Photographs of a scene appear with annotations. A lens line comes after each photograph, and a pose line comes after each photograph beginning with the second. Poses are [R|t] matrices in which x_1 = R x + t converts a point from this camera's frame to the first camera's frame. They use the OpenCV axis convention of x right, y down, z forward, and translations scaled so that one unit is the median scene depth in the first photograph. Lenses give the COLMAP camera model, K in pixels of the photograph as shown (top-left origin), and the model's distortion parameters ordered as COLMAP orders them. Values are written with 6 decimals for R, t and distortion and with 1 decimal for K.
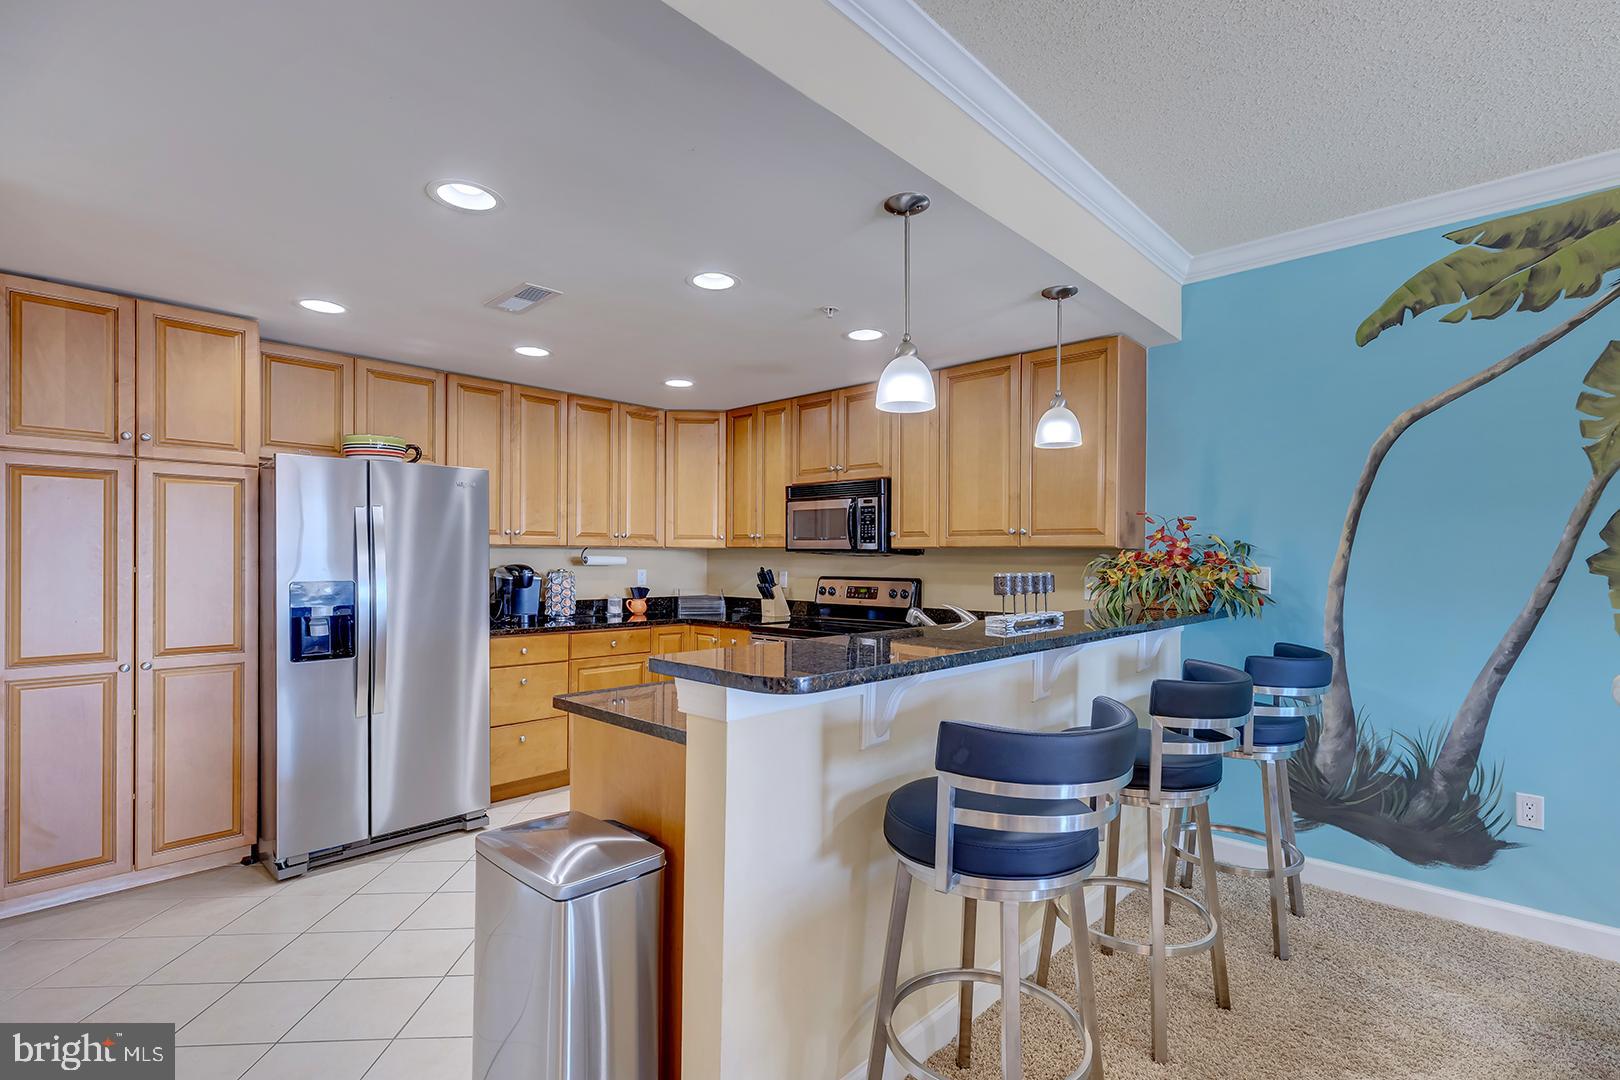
lens RADIAL K [[758.7, 0, 817.1], [0, 758.7, 556.5], [0, 0, 1]] dist [0.004291, -0.000115]
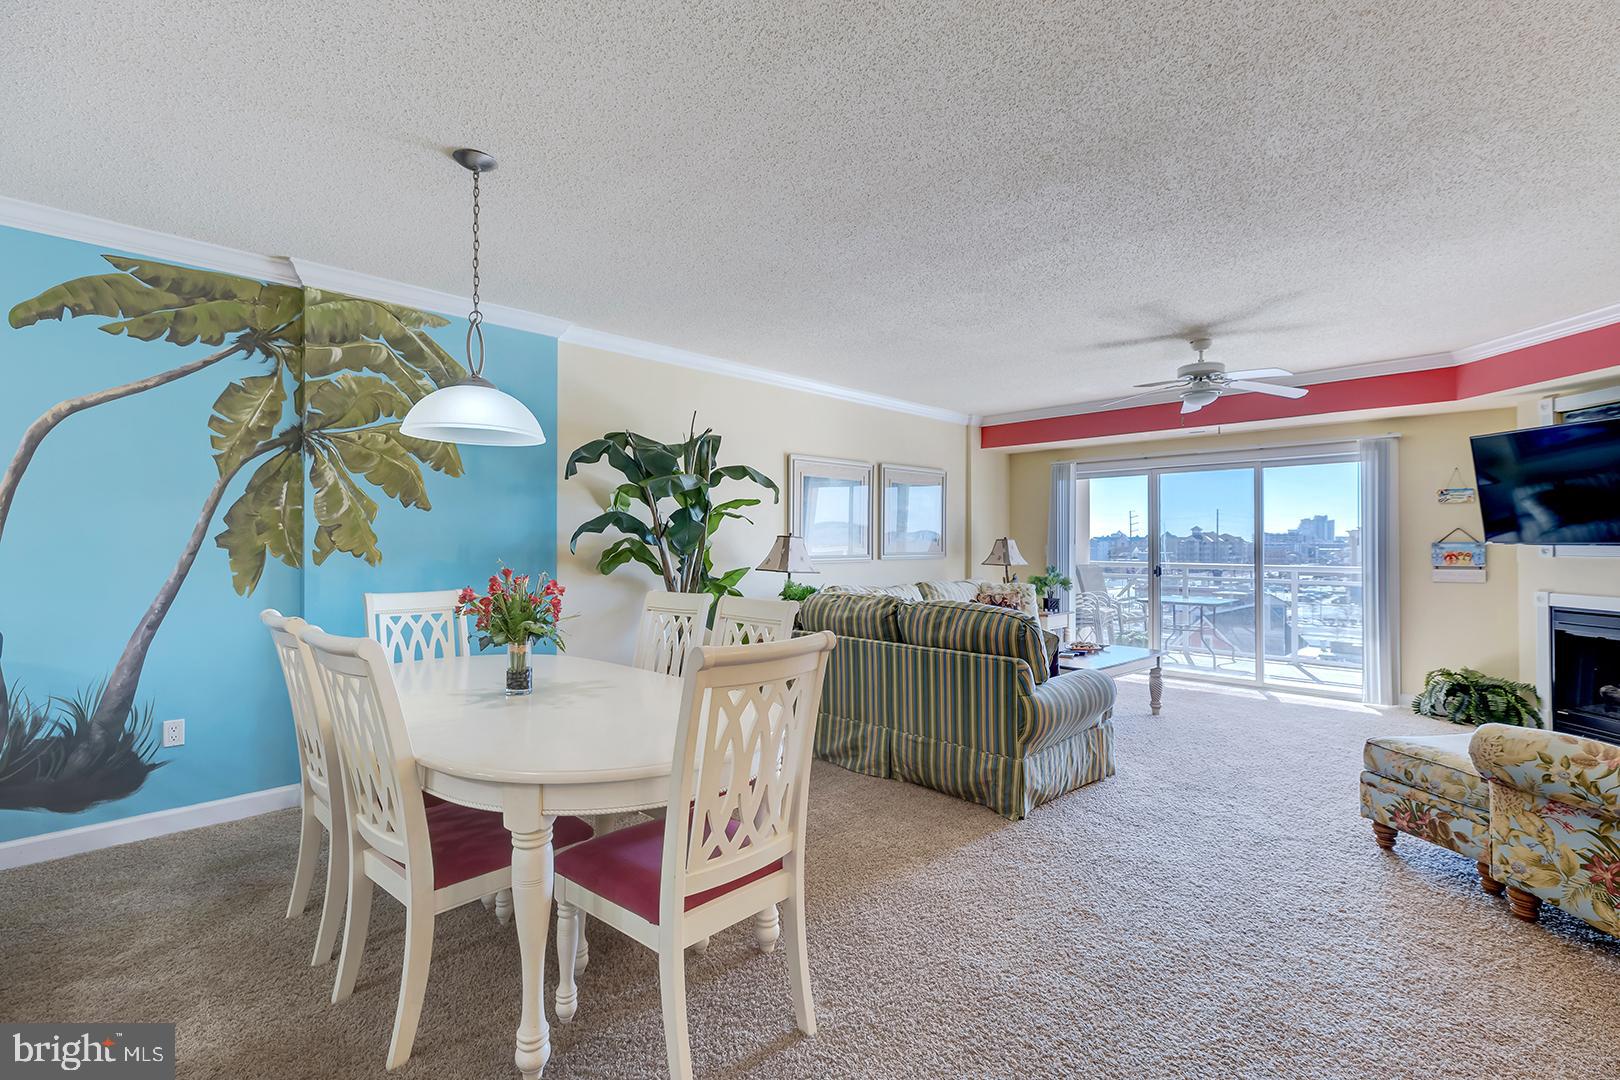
lens RADIAL K [[720.2, 0, 810.0], [0, 720.2, 540.0], [0, 0, 1]] dist [0.000728, 0.000021]
pose [[0.033915, -0.003009, 0.999420, -0.201435], [-0.005664, 0.999979, 0.003203, -0.001298], [-0.999409, -0.005769, 0.033897, -0.092713]]
